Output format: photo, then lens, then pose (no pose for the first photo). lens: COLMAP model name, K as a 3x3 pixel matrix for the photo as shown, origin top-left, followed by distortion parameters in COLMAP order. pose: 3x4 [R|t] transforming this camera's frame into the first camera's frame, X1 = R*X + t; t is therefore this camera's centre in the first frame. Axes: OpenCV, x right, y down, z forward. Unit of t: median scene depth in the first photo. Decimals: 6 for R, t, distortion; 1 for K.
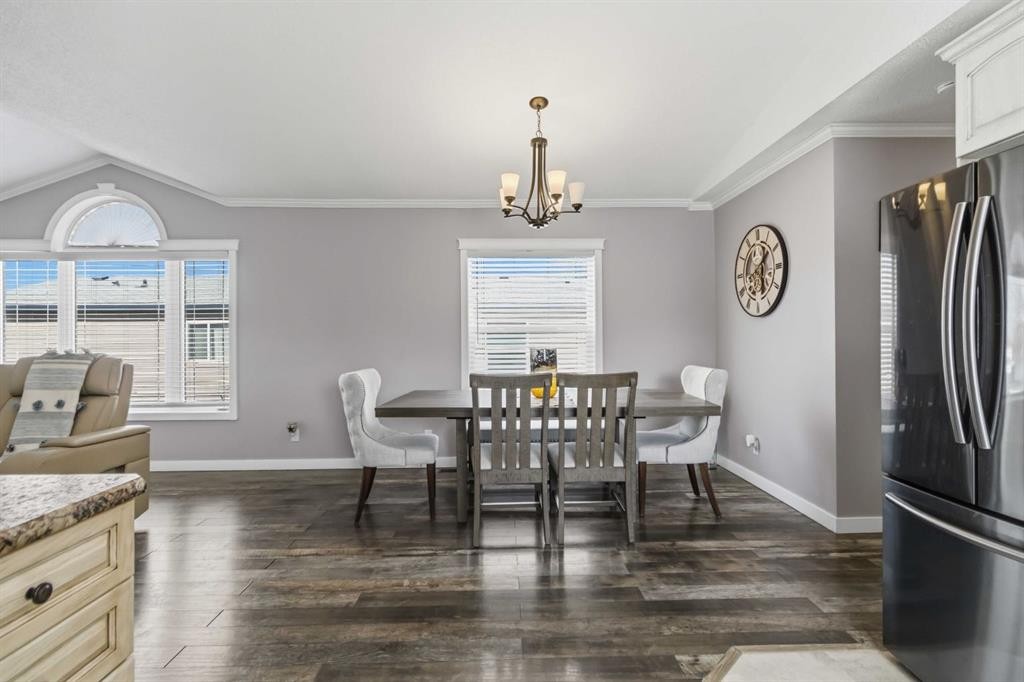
lens RADIAL K [[488.0, 0, 519.7], [0, 488.0, 332.9], [0, 0, 1]] dist [-0.016040, 0.001788]
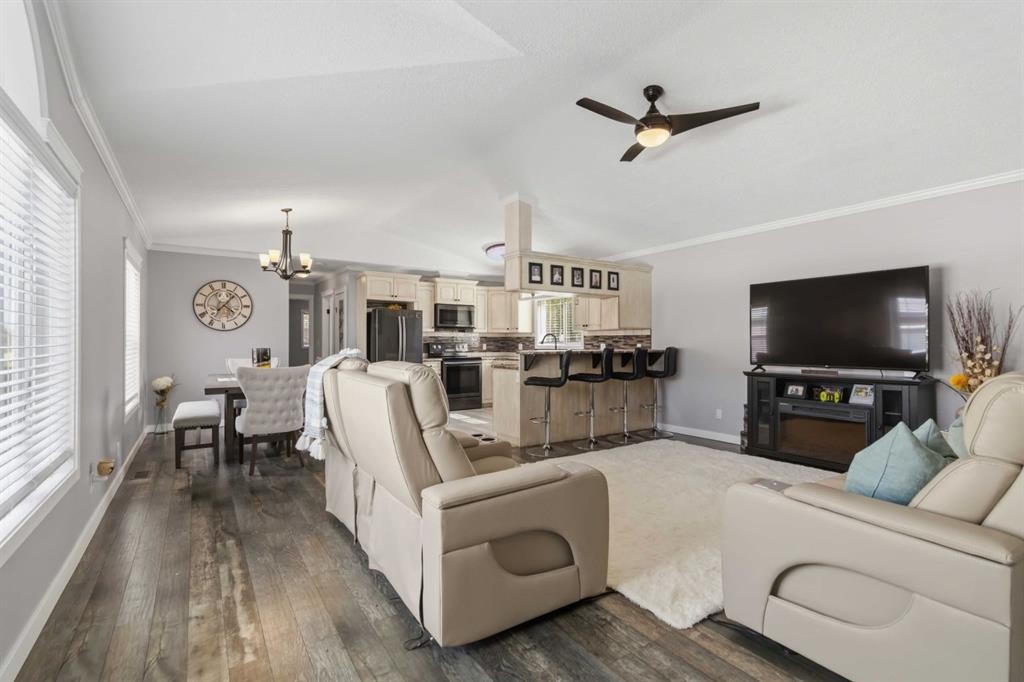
lens RADIAL K [[488.0, 0, 502.4], [0, 488.0, 340.5], [0, 0, 1]] dist [-0.016040, 0.001788]
pose [[-0.503216, 0.010049, 0.864102, -1.640685], [-0.005795, 0.999871, -0.015003, 0.024318], [-0.864141, -0.012557, -0.503093, 1.048386]]
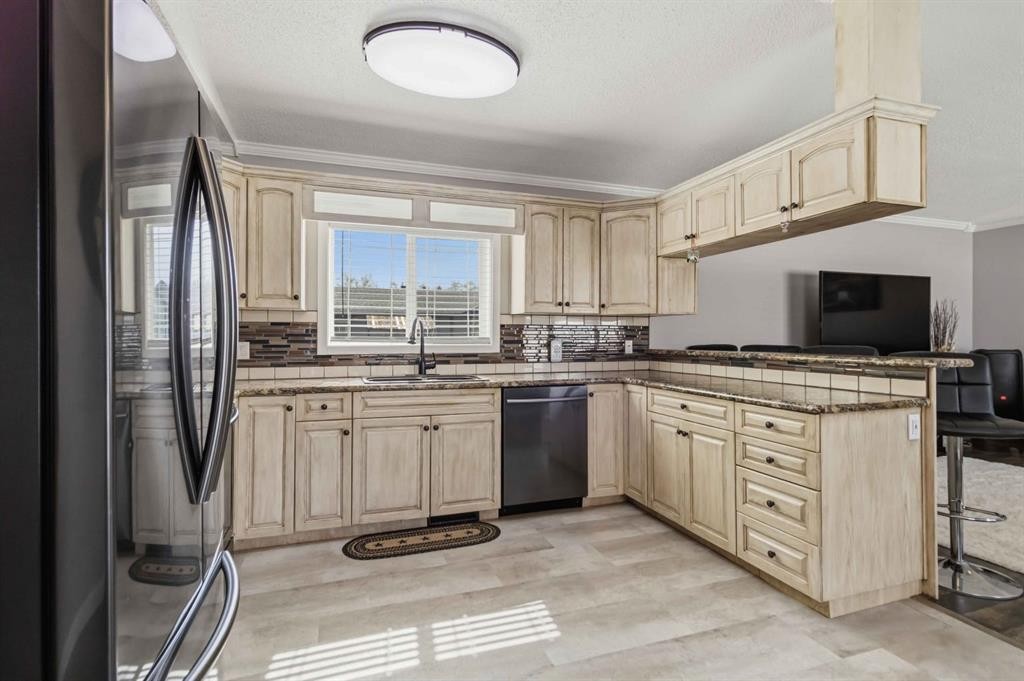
lens RADIAL K [[488.0, 0, 512.2], [0, 488.0, 333.3], [0, 0, 1]] dist [-0.016040, 0.001788]
pose [[-0.954655, 0.003132, -0.297699, 0.271802], [0.007603, 0.999875, -0.013863, 0.003748], [0.297619, -0.015497, -0.954559, 0.674252]]
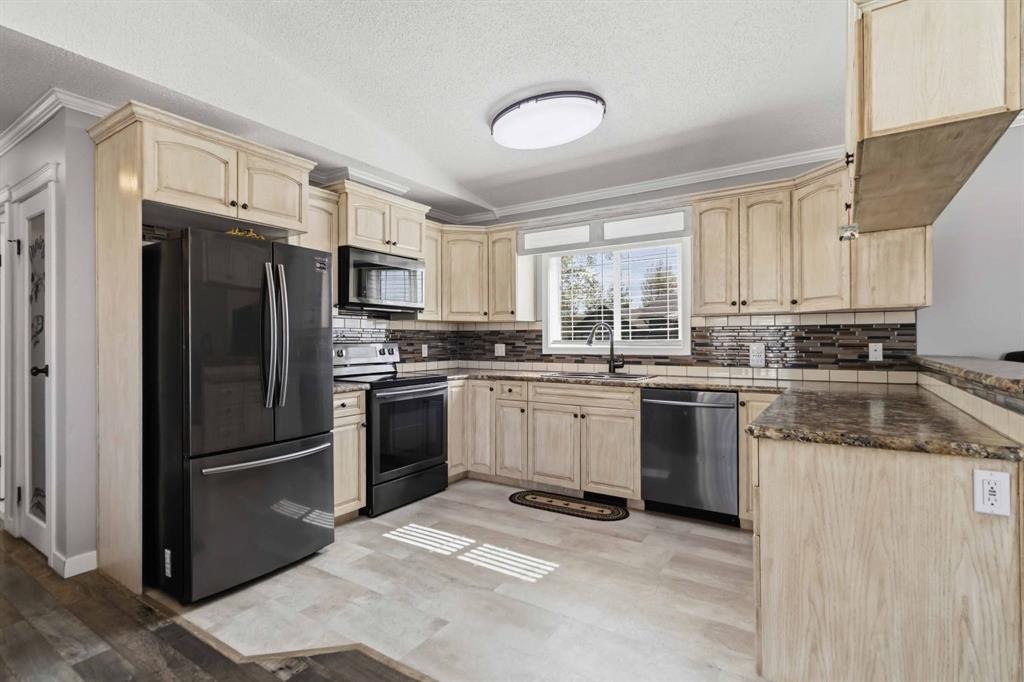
lens RADIAL K [[488.0, 0, 512.7], [0, 488.0, 337.3], [0, 0, 1]] dist [-0.016040, 0.001788]
pose [[-0.817923, 0.013575, 0.575168, -0.285098], [0.004602, 0.999844, -0.017053, 0.007724], [-0.575309, -0.011301, -0.817858, 0.731914]]
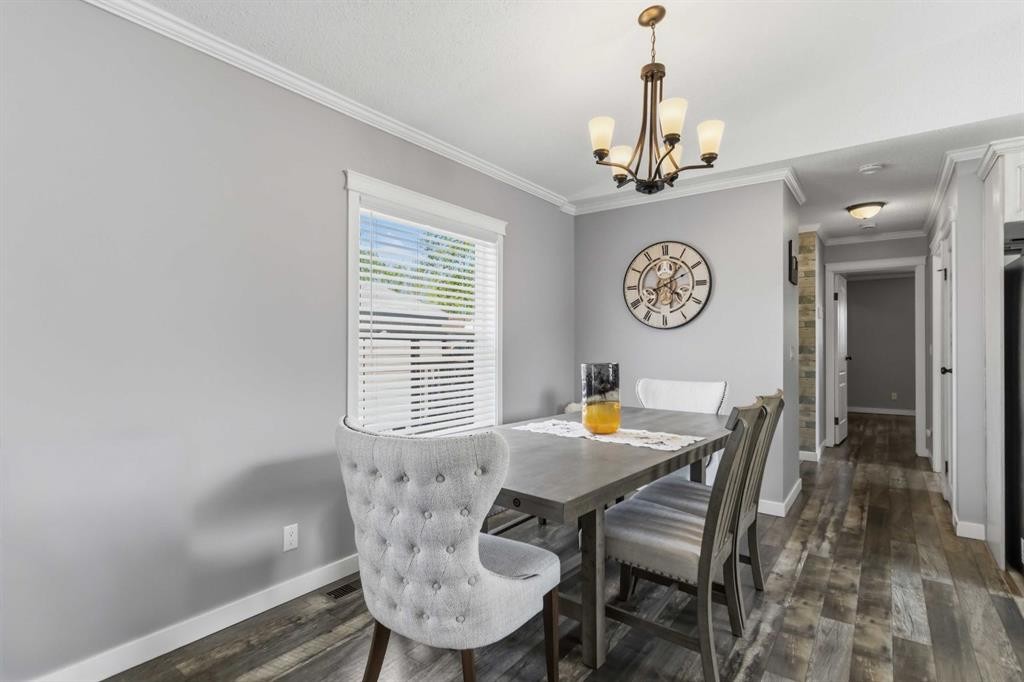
lens RADIAL K [[488.0, 0, 517.2], [0, 488.0, 342.0], [0, 0, 1]] dist [-0.016040, 0.001788]
pose [[0.635590, 0.016783, 0.771845, -0.532044], [-0.016357, 0.999832, -0.008271, 0.008640], [-0.771854, -0.007368, 0.635757, 0.602697]]
